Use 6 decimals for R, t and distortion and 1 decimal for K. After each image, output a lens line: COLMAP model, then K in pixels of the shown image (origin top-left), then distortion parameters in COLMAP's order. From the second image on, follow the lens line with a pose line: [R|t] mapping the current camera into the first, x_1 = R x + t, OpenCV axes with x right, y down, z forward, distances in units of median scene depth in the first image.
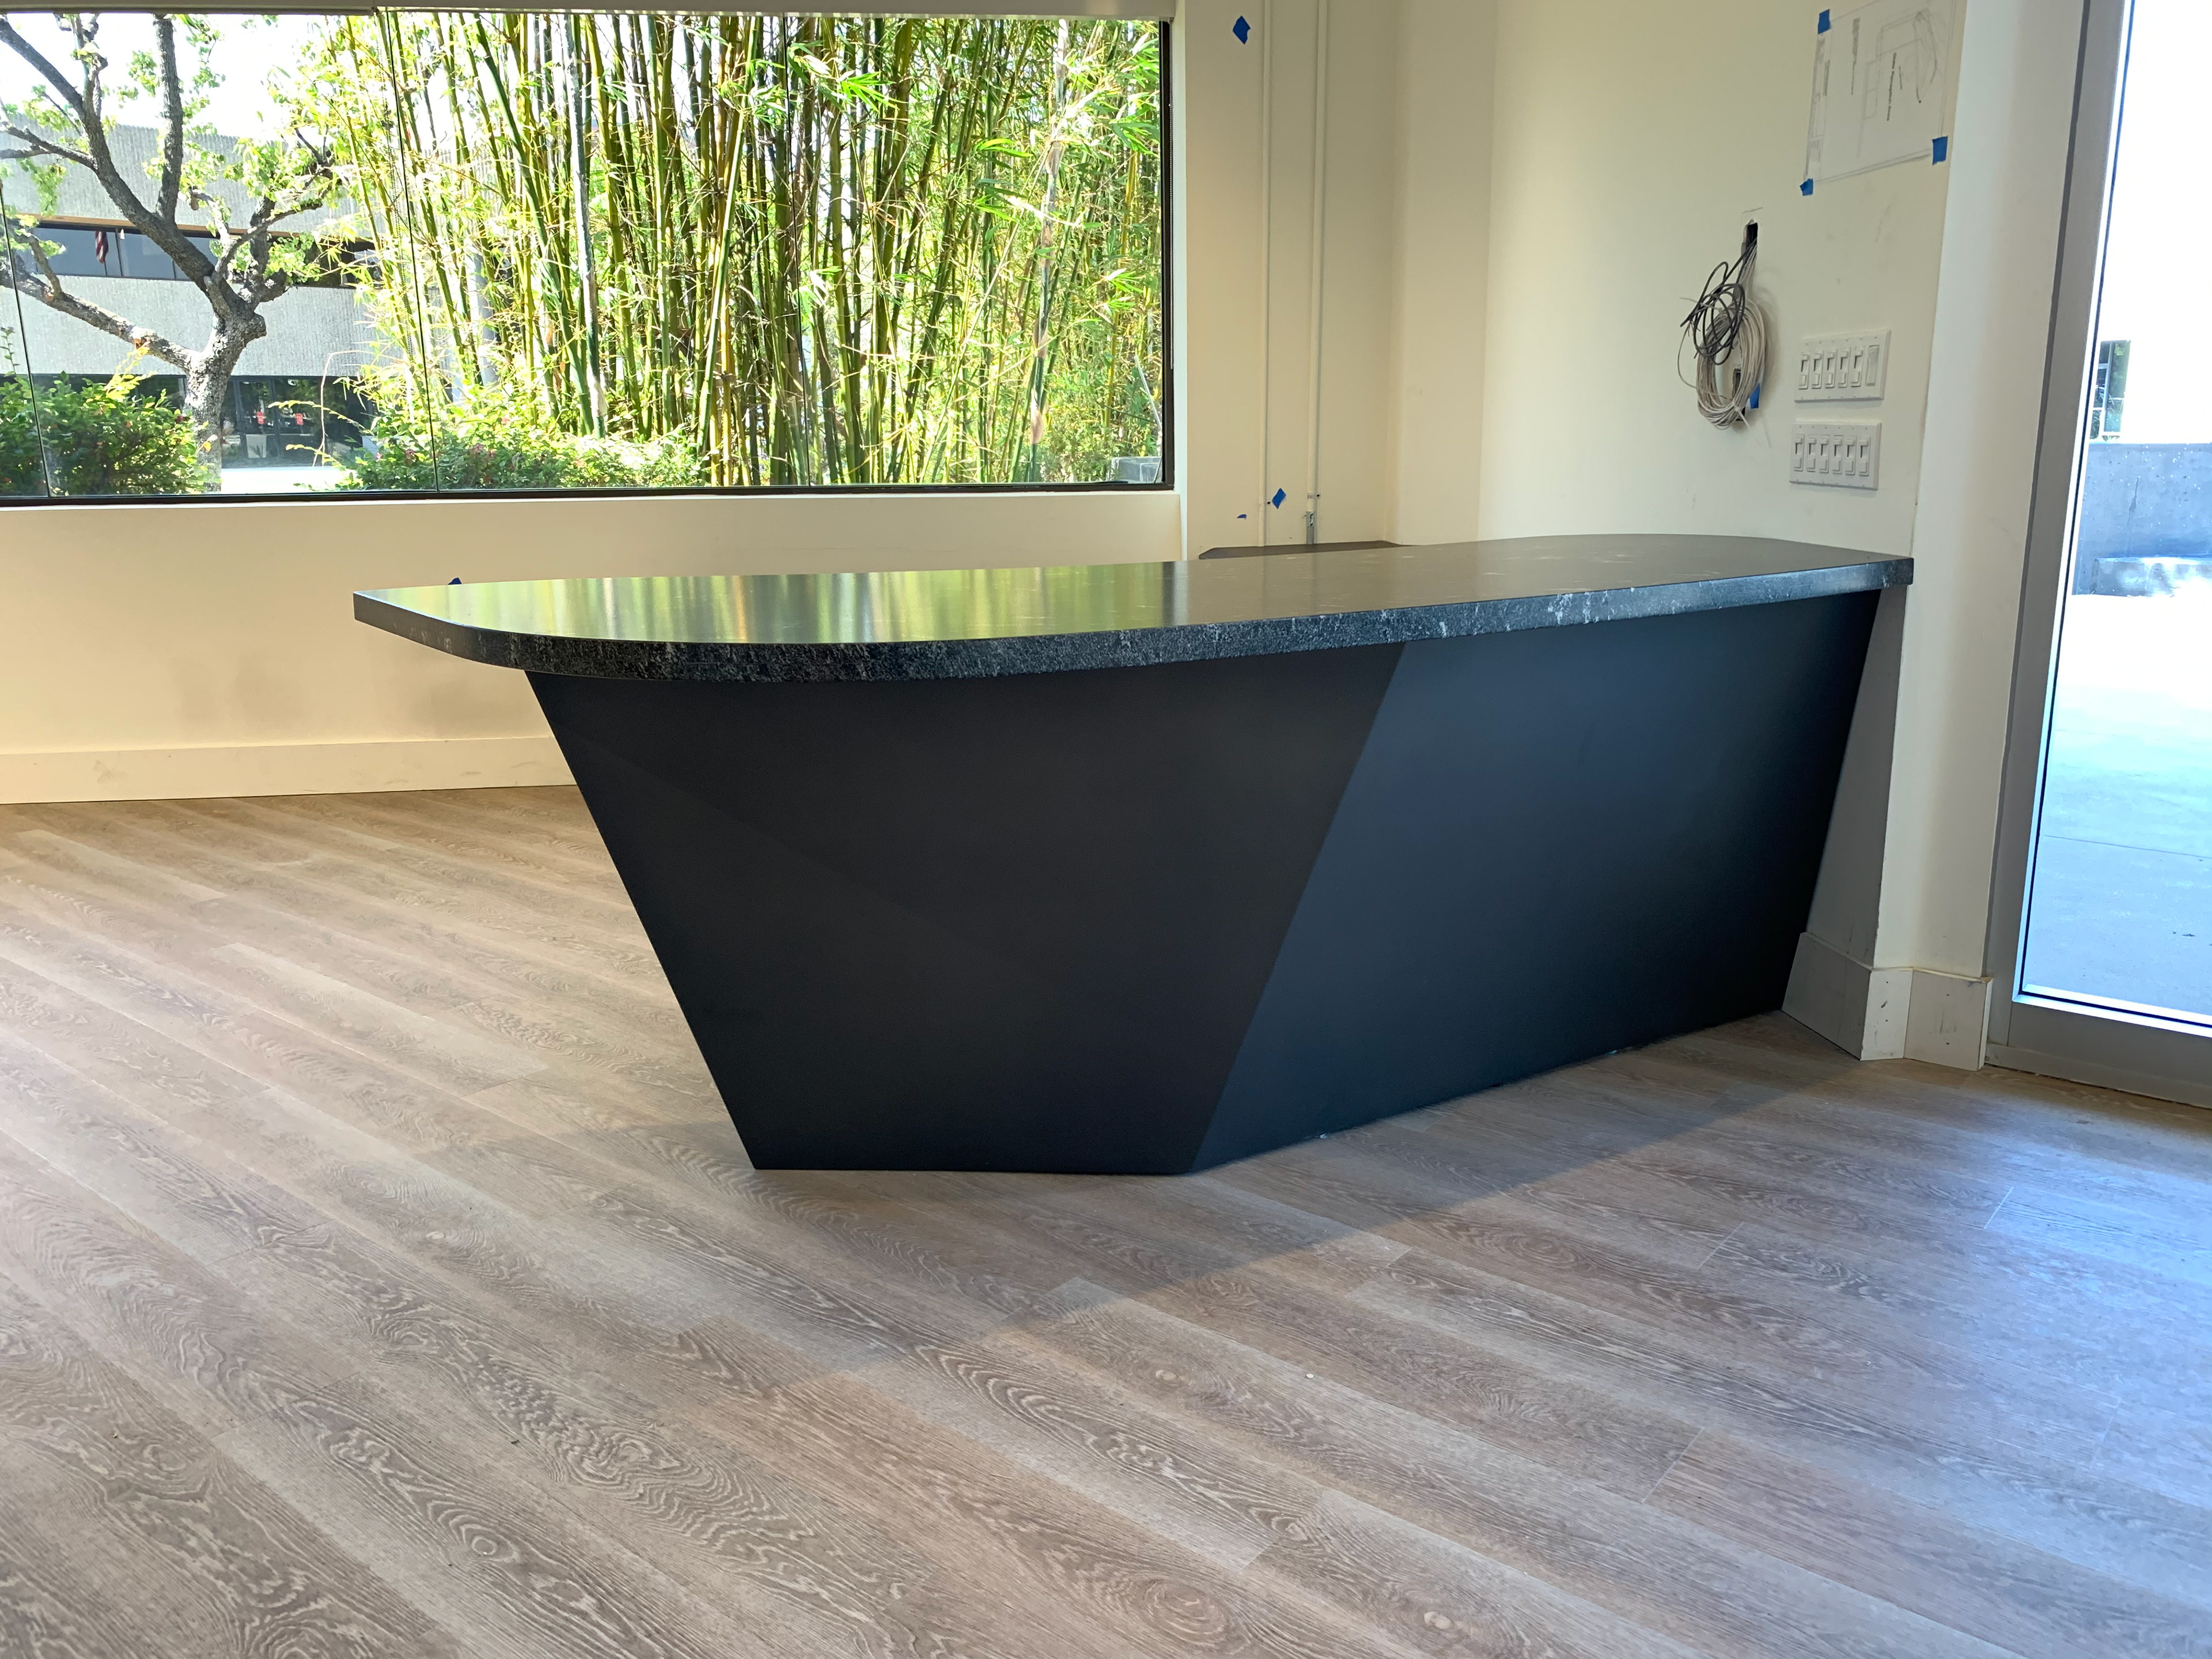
lens RADIAL K [[1660.9, 0, 1106.0], [0, 1660.9, 829.5], [0, 0, 1]] dist [0.006397, -0.002293]
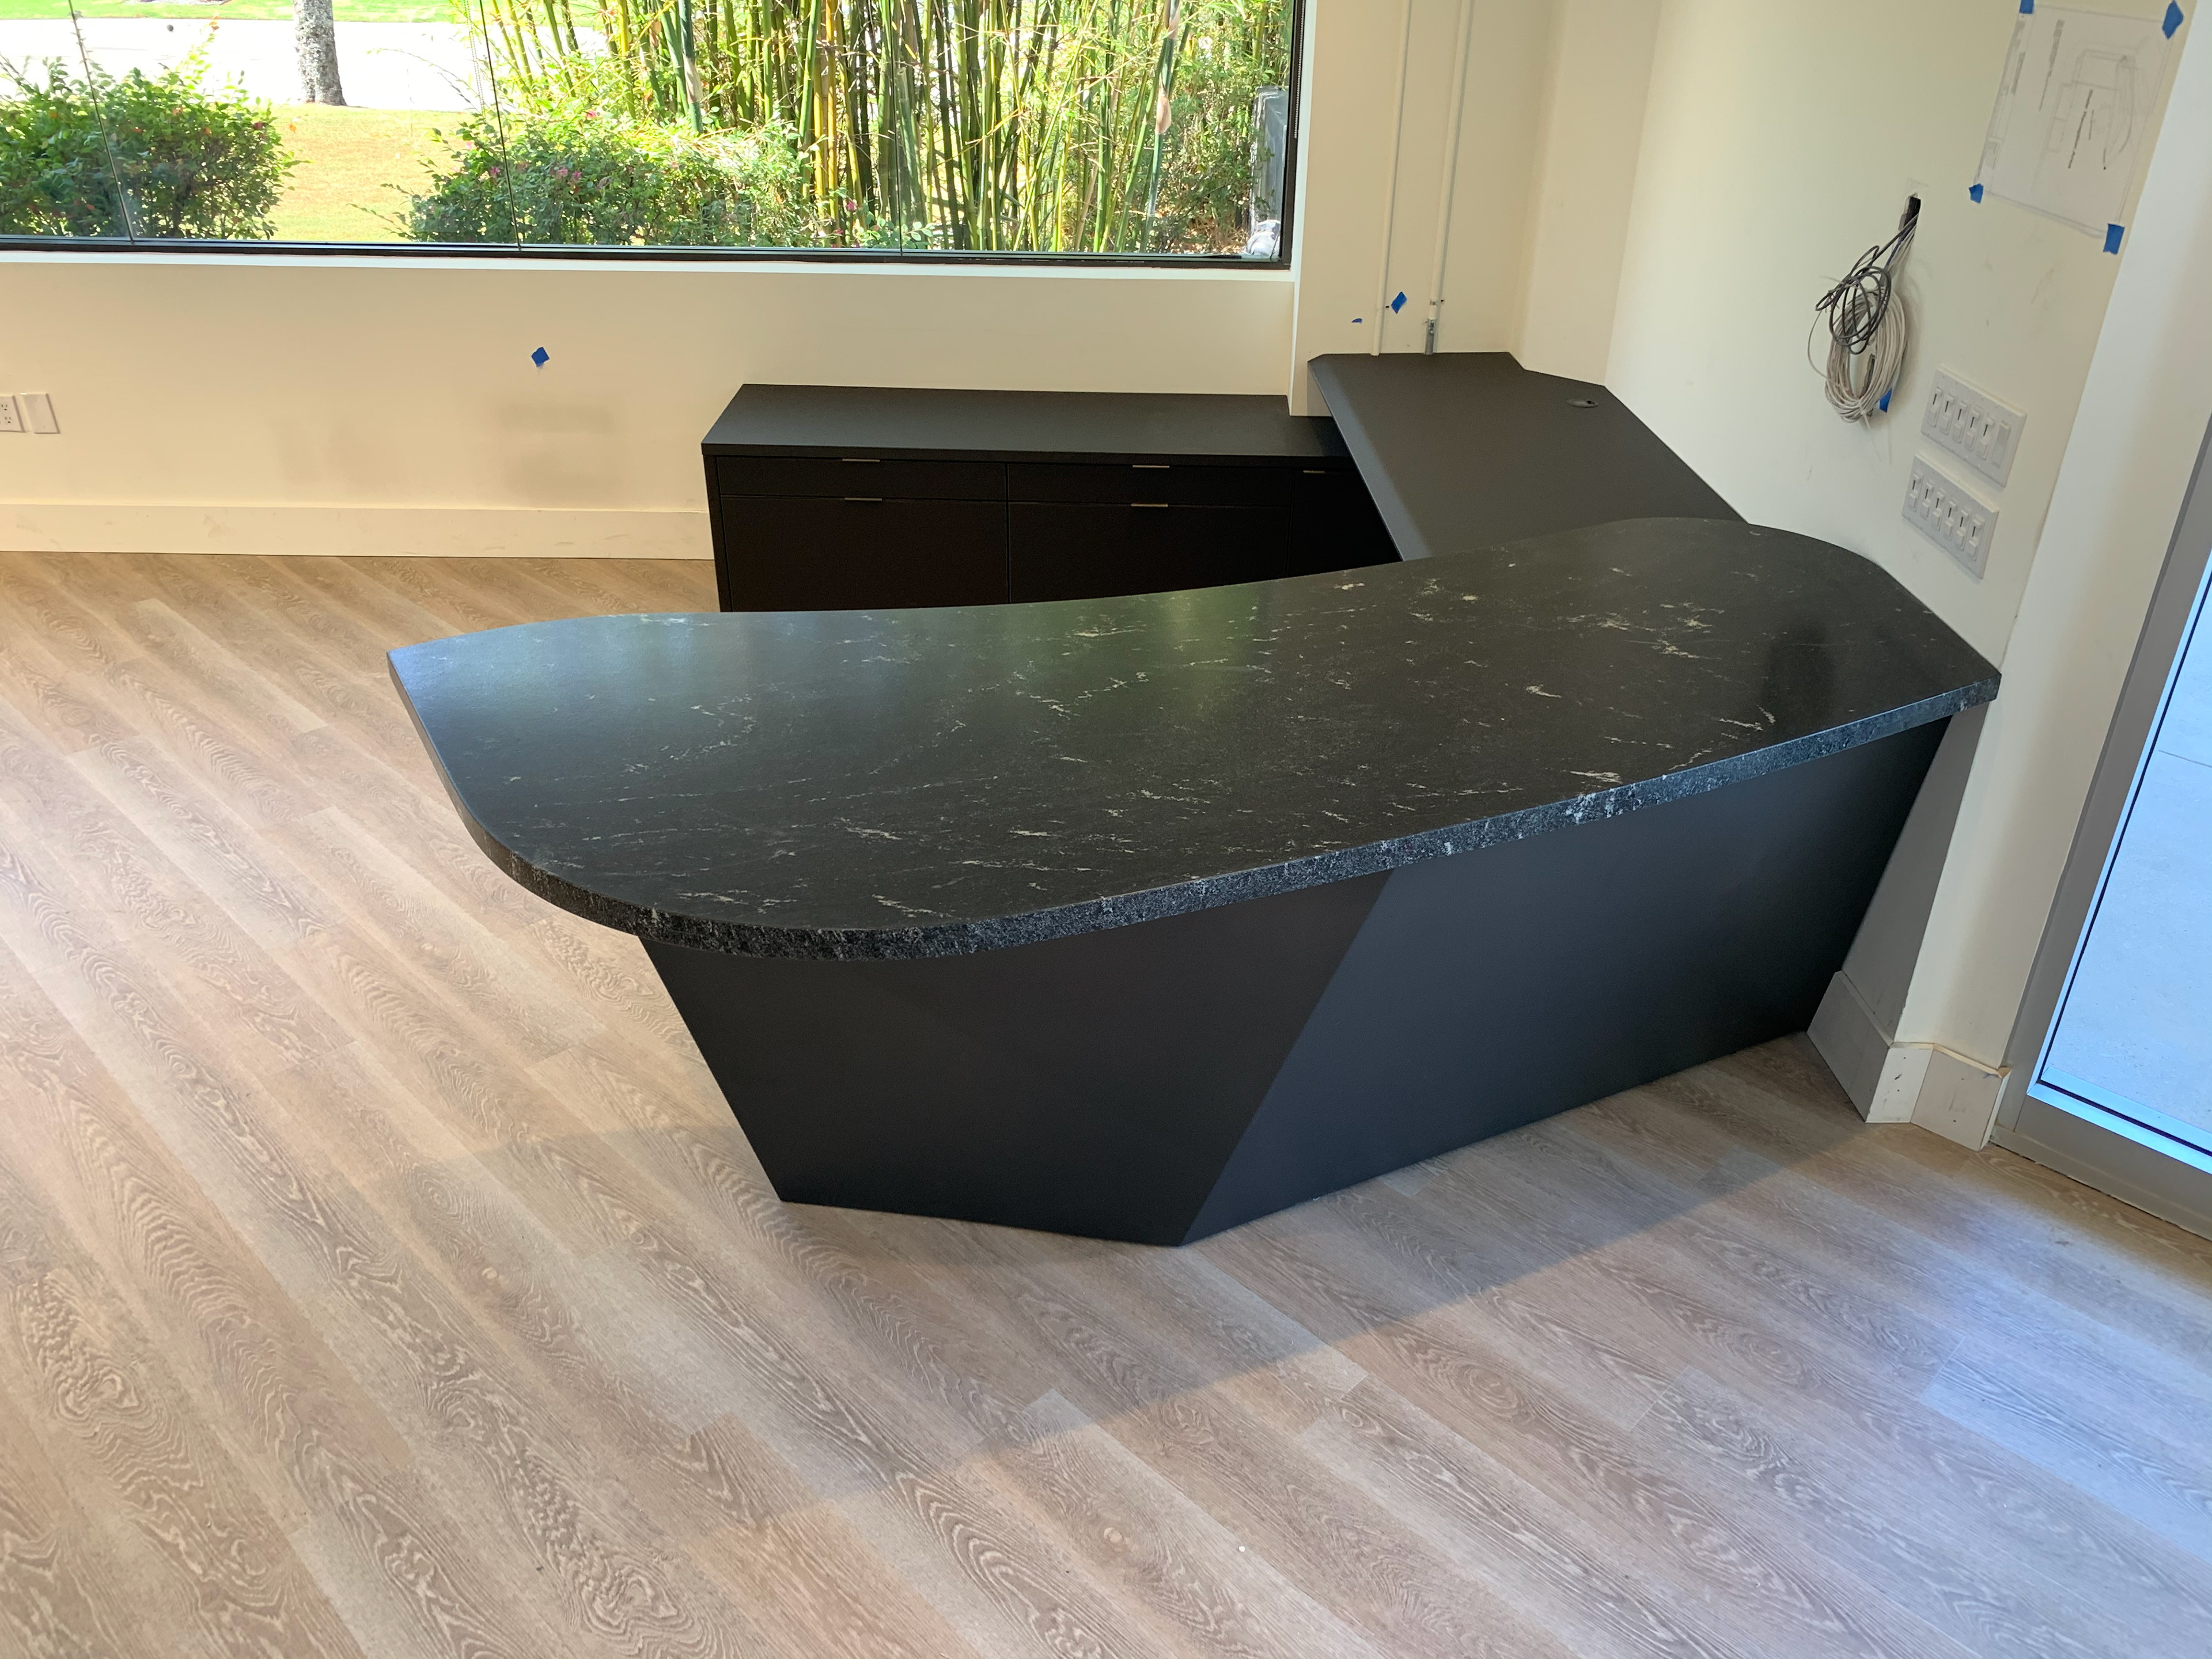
lens RADIAL K [[1658.2, 0, 1126.8], [0, 1658.2, 811.7], [0, 0, 1]] dist [0.002248, 0.001291]
pose [[0.995603, 0.068598, -0.063789, 0.073734], [-0.049226, 0.962504, 0.266763, -0.387898], [0.079696, -0.262450, 0.961649, 0.050657]]
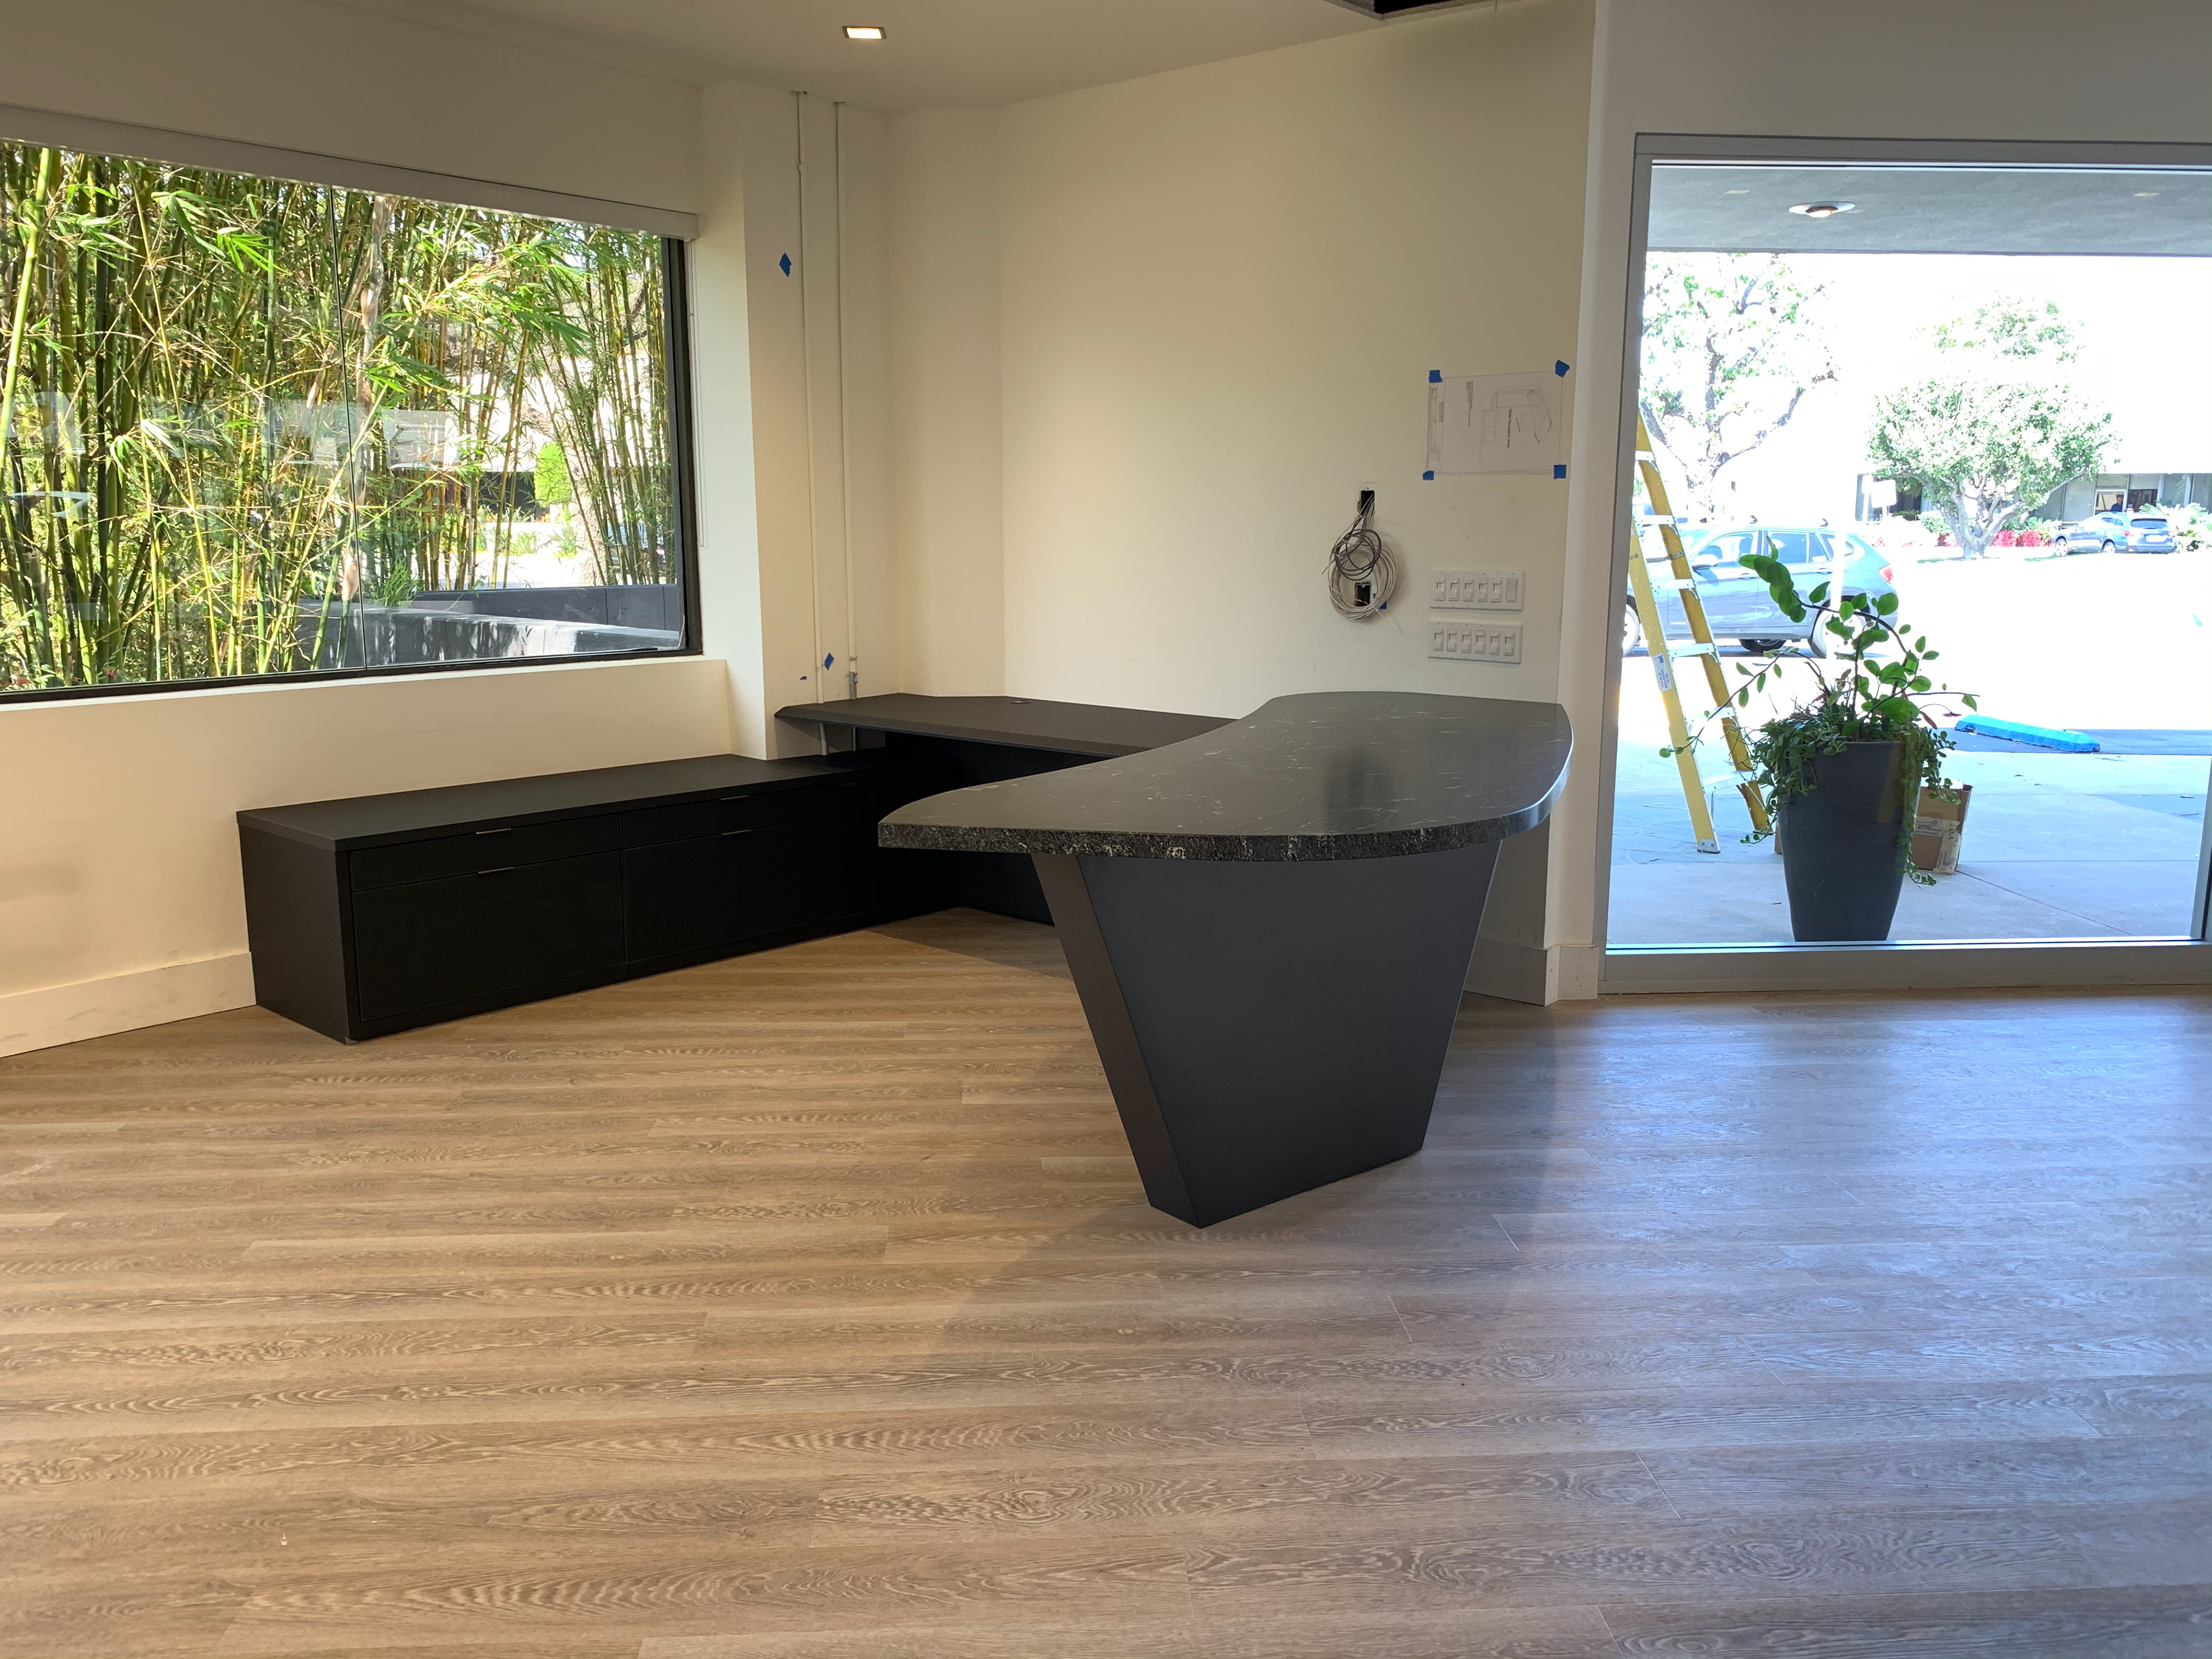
lens RADIAL K [[1660.9, 0, 1106.0], [0, 1660.9, 829.5], [0, 0, 1]] dist [0.006397, -0.002293]
pose [[0.738653, -0.112280, 0.664669, -1.247802], [0.148061, 0.988975, 0.002521, -0.135377], [-0.657624, 0.096550, 0.747134, 0.056981]]
